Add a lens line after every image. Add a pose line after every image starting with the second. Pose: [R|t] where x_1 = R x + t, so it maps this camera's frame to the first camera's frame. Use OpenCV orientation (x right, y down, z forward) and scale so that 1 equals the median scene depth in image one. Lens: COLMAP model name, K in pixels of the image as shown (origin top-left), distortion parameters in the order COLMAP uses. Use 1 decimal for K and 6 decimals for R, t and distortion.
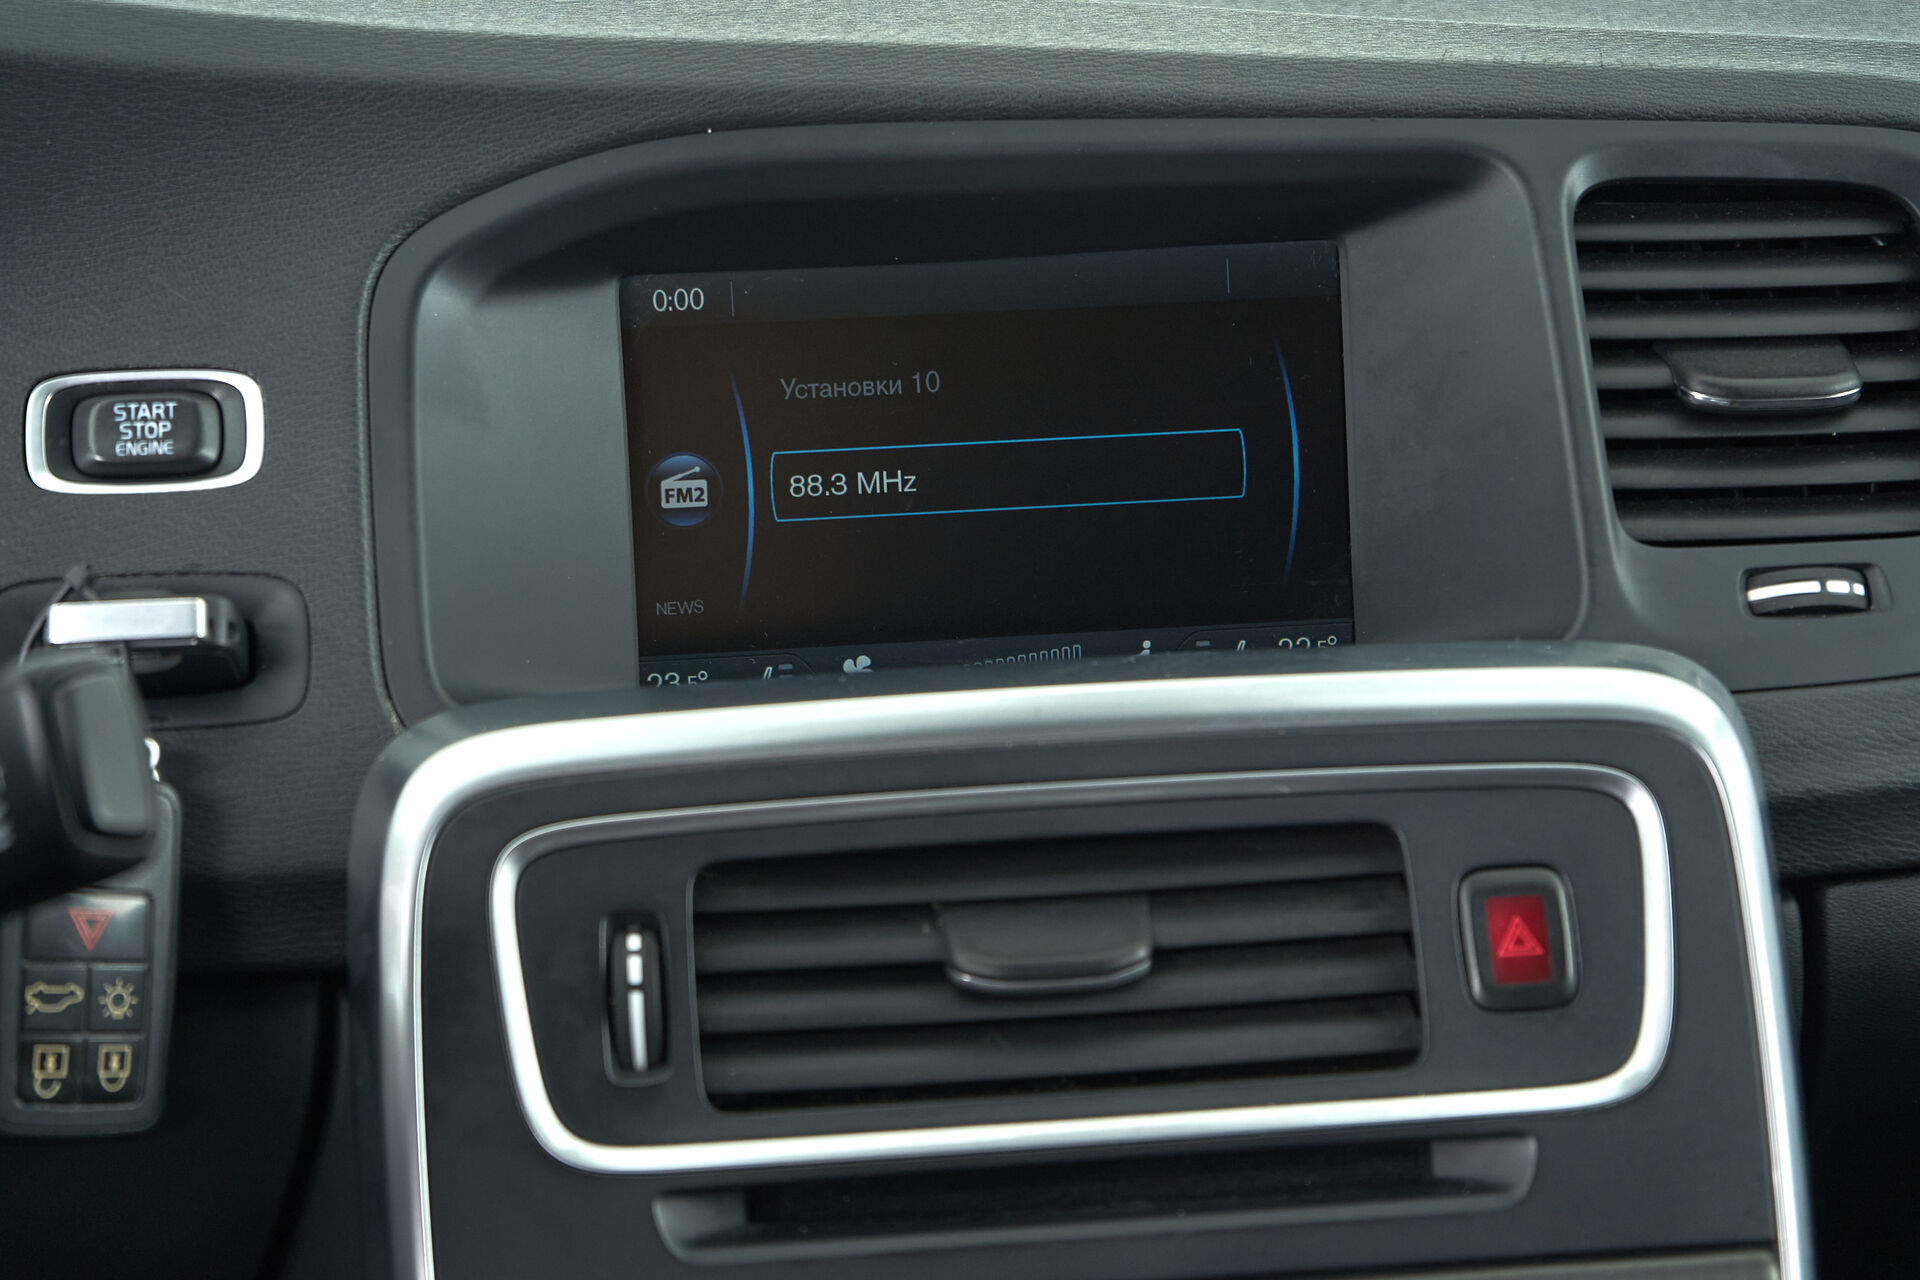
lens RADIAL K [[3988.7, 0, 960.0], [0, 3988.7, 640.0], [0, 0, 1]] dist [0.064547, 0.093047]
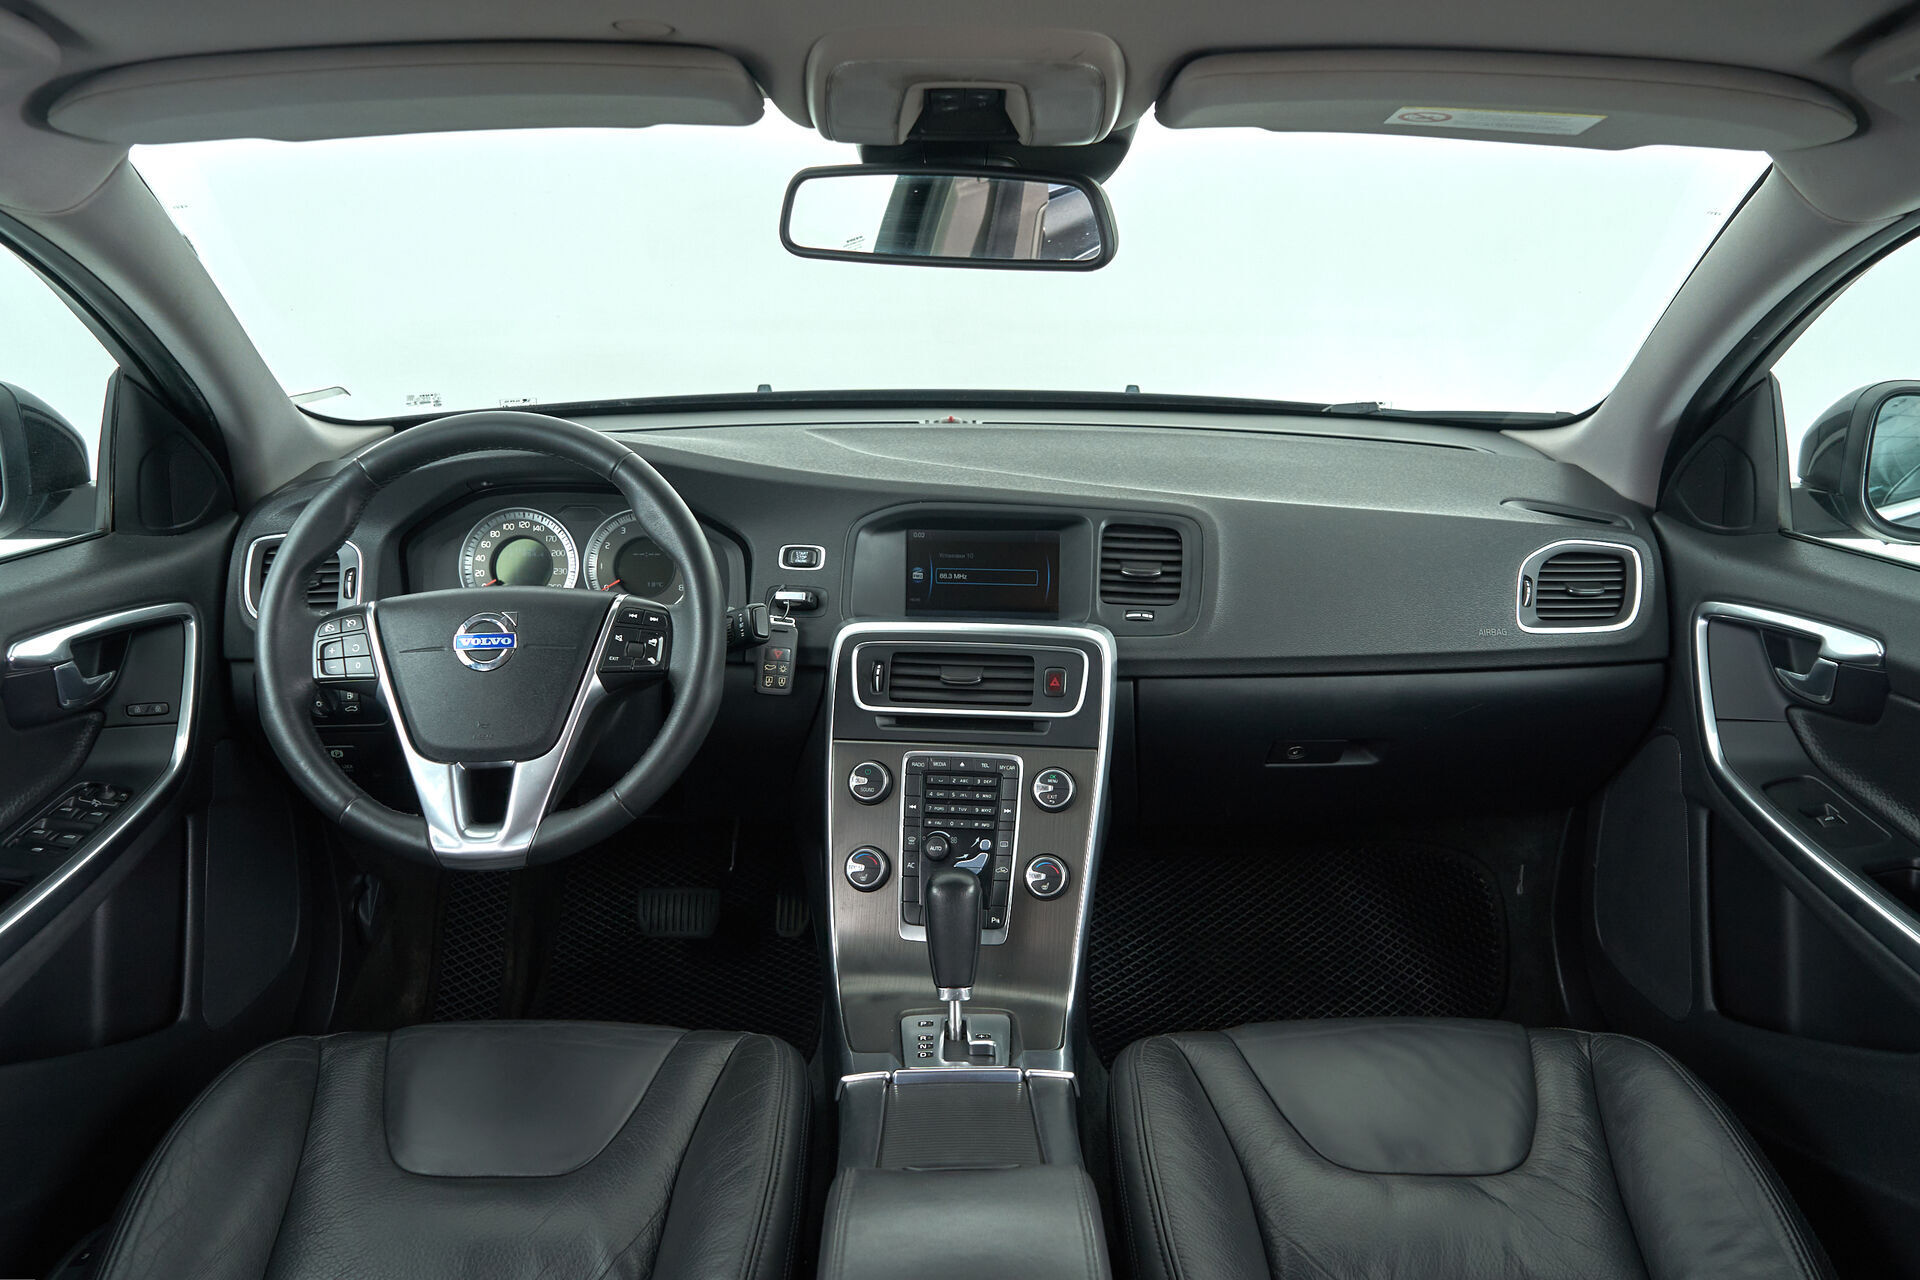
lens RADIAL K [[1556.9, 0, 960.0], [0, 1556.9, 640.0], [0, 0, 1]] dist [0.009318, -0.002071]
pose [[0.967275, 0.084784, -0.239145, 0.461265], [-0.075326, 0.995982, 0.048434, -0.058195], [0.242290, -0.028835, 0.969775, -0.843231]]
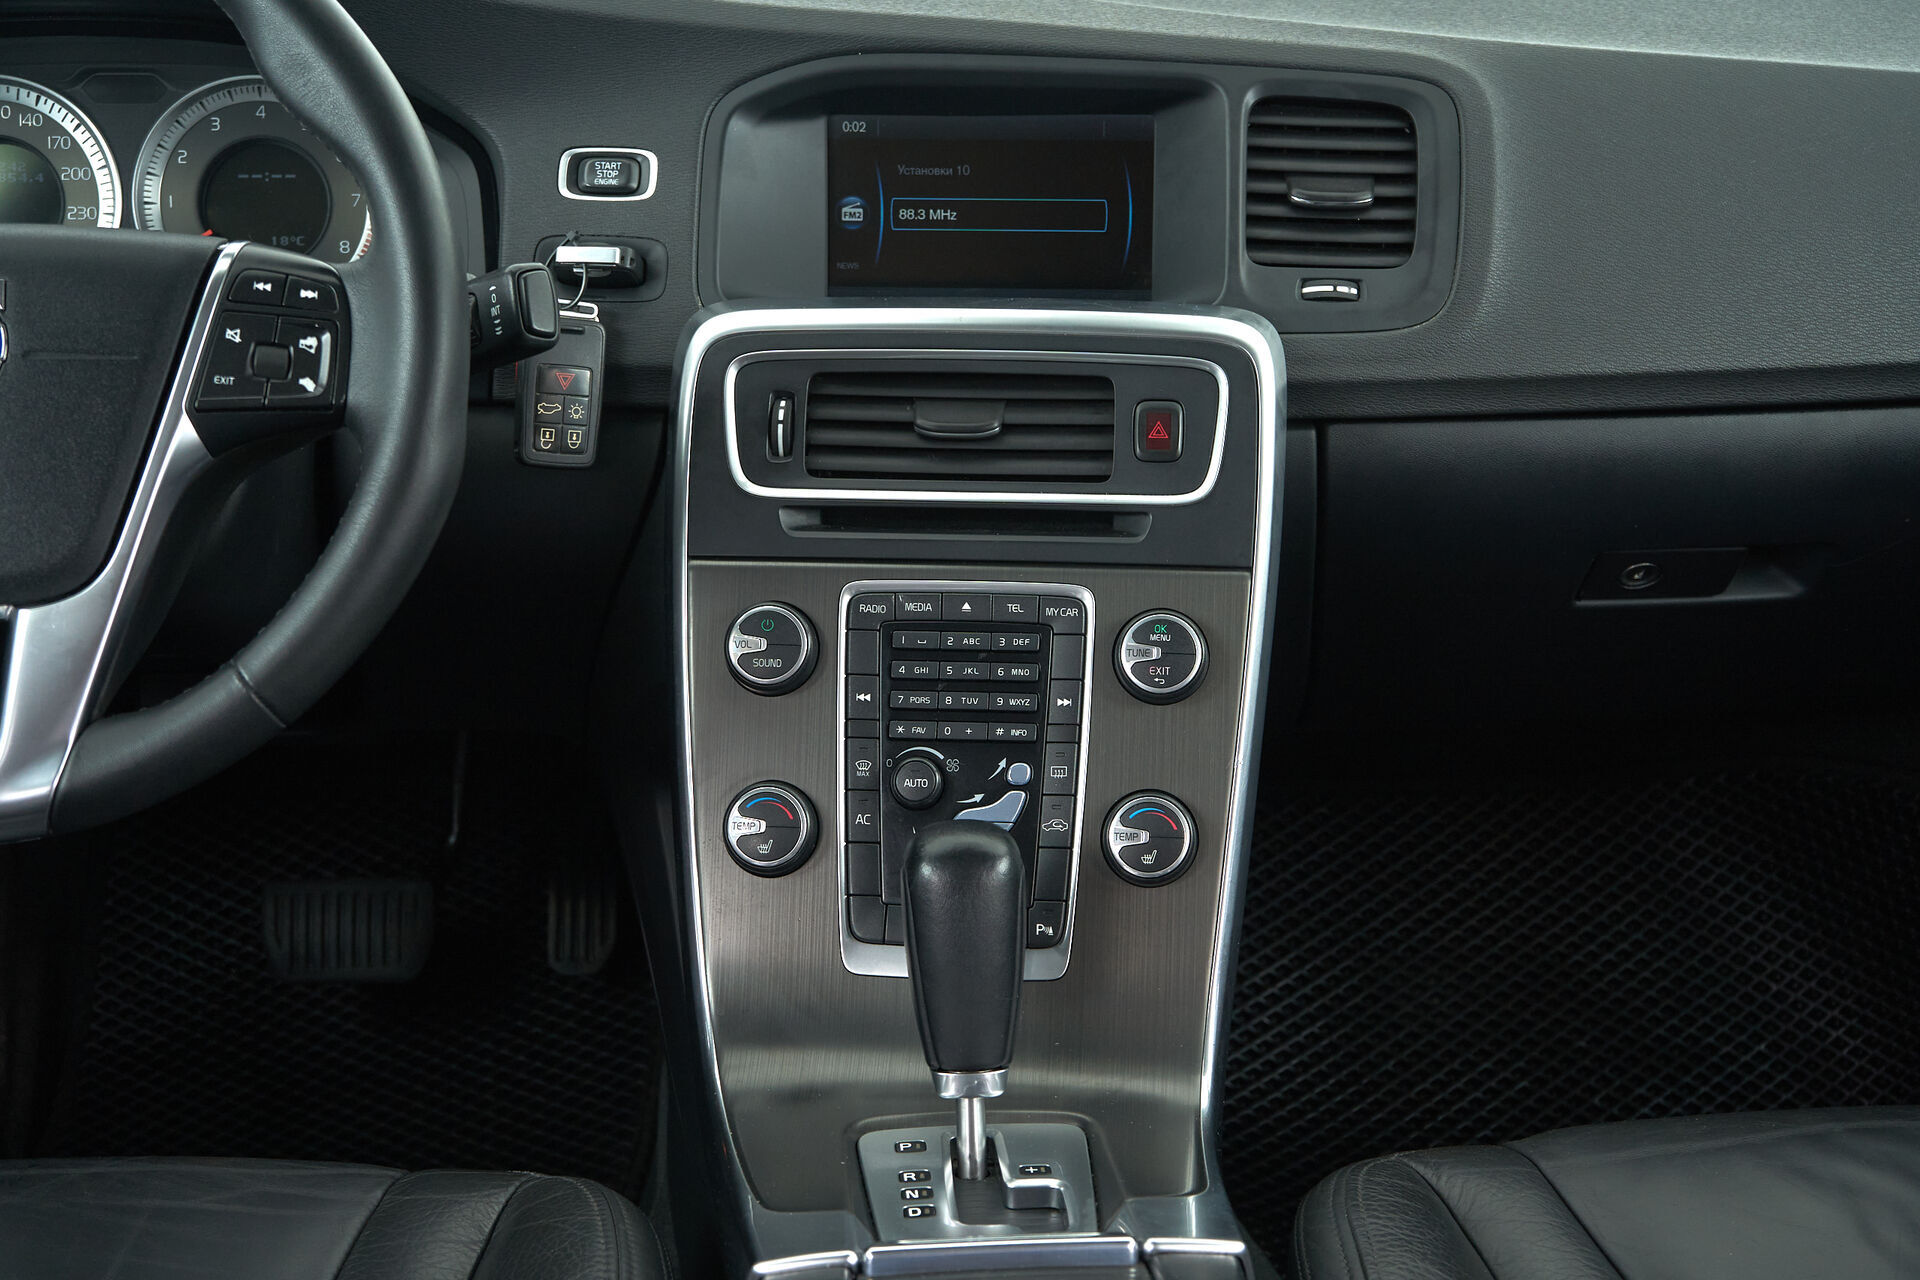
lens RADIAL K [[2898.6, 0, 964.6], [0, 2898.6, 682.0], [0, 0, 1]] dist [-0.007687, 0.167308]
pose [[0.980324, 0.089619, -0.175879, 0.325990], [-0.066426, 0.988806, 0.133602, 0.001376], [0.185883, -0.119290, 0.975304, -0.653204]]
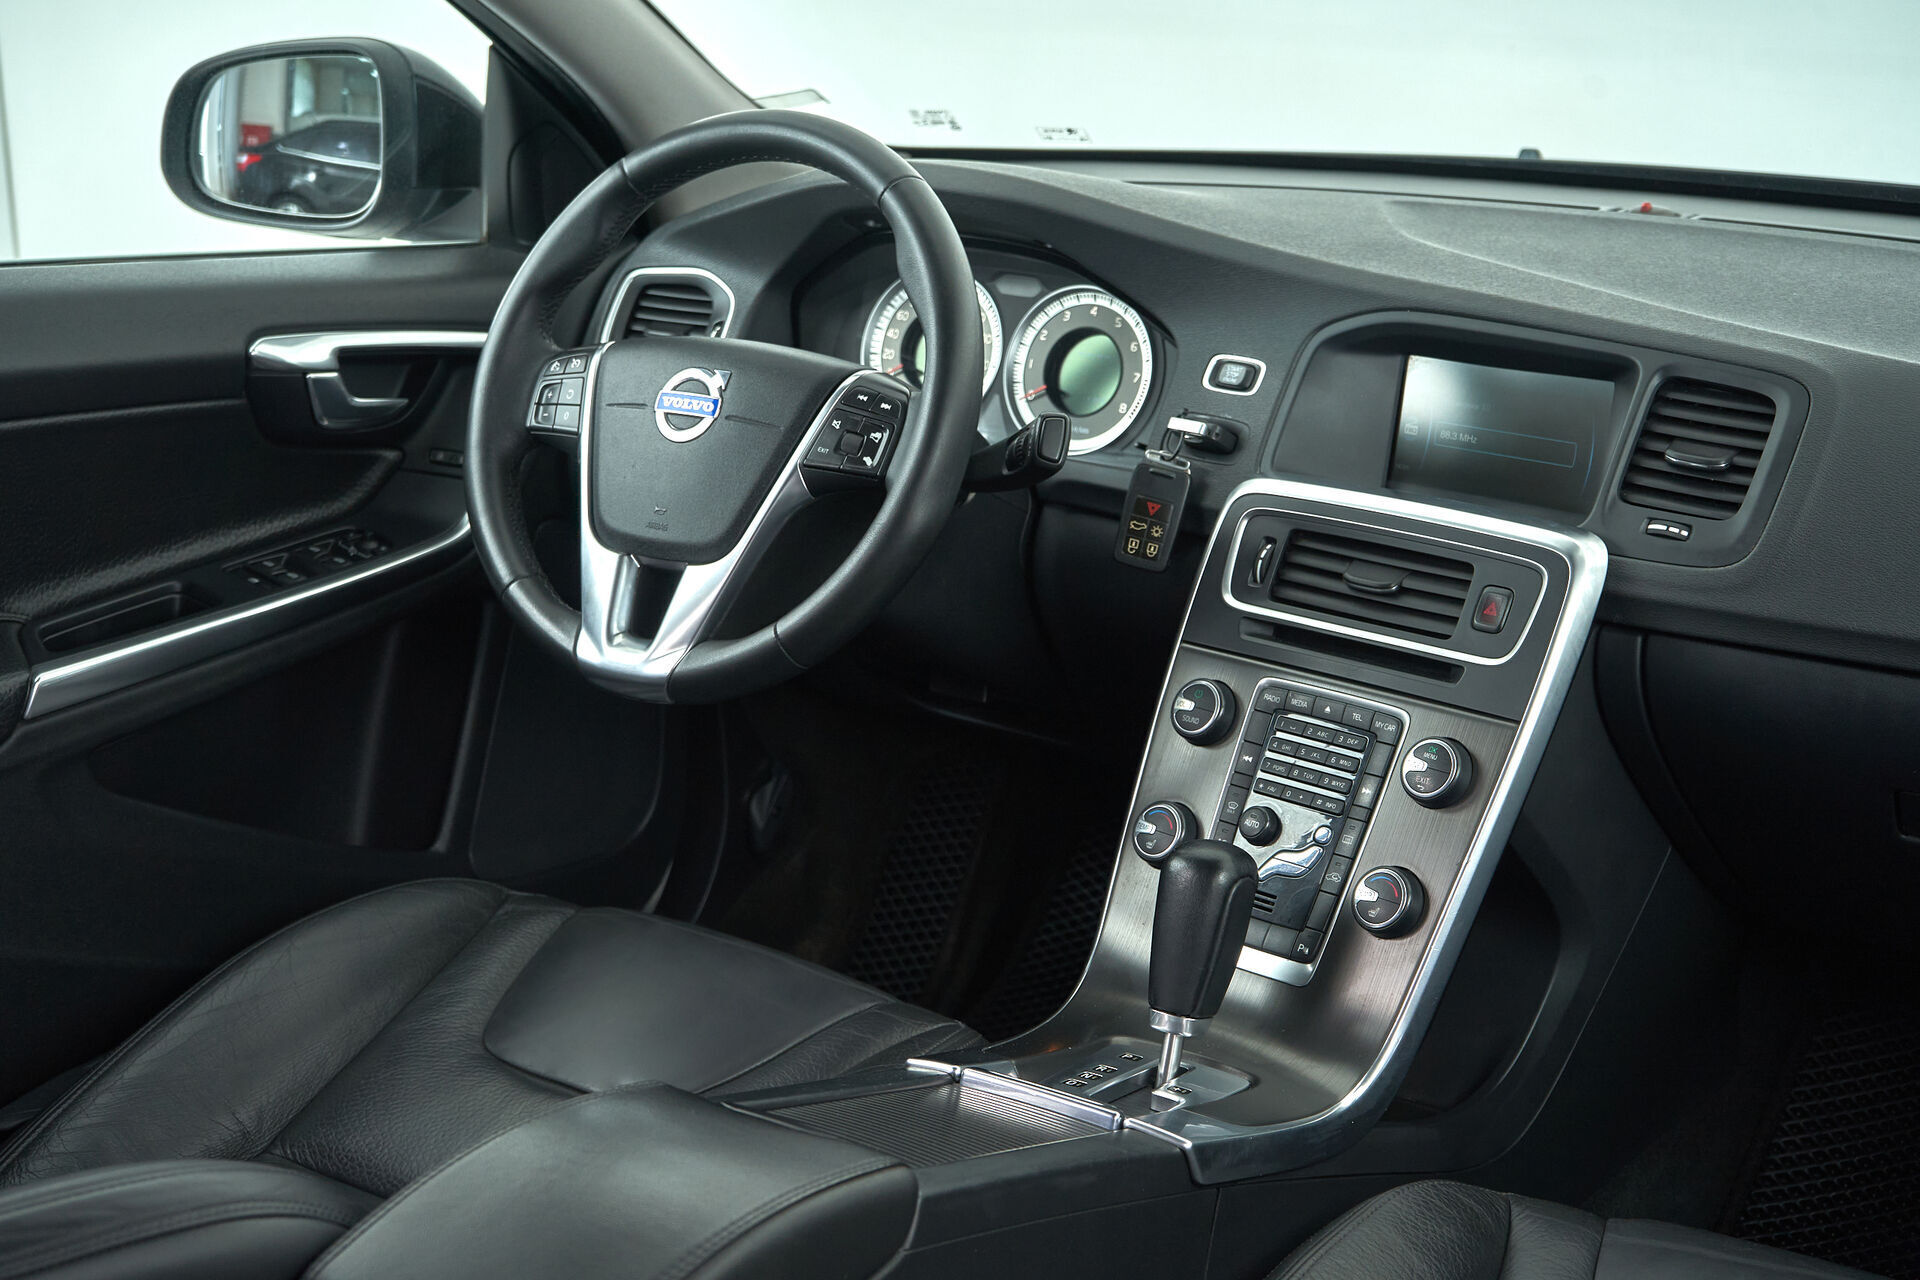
lens RADIAL K [[2828.5, 0, 960.0], [0, 2828.5, 640.0], [0, 0, 1]] dist [0.019909, 0.014421]
pose [[0.631443, 0.231137, -0.740173, 1.433499], [-0.208142, 0.970033, 0.125350, -0.085608], [0.746965, 0.074910, 0.660630, -0.700653]]
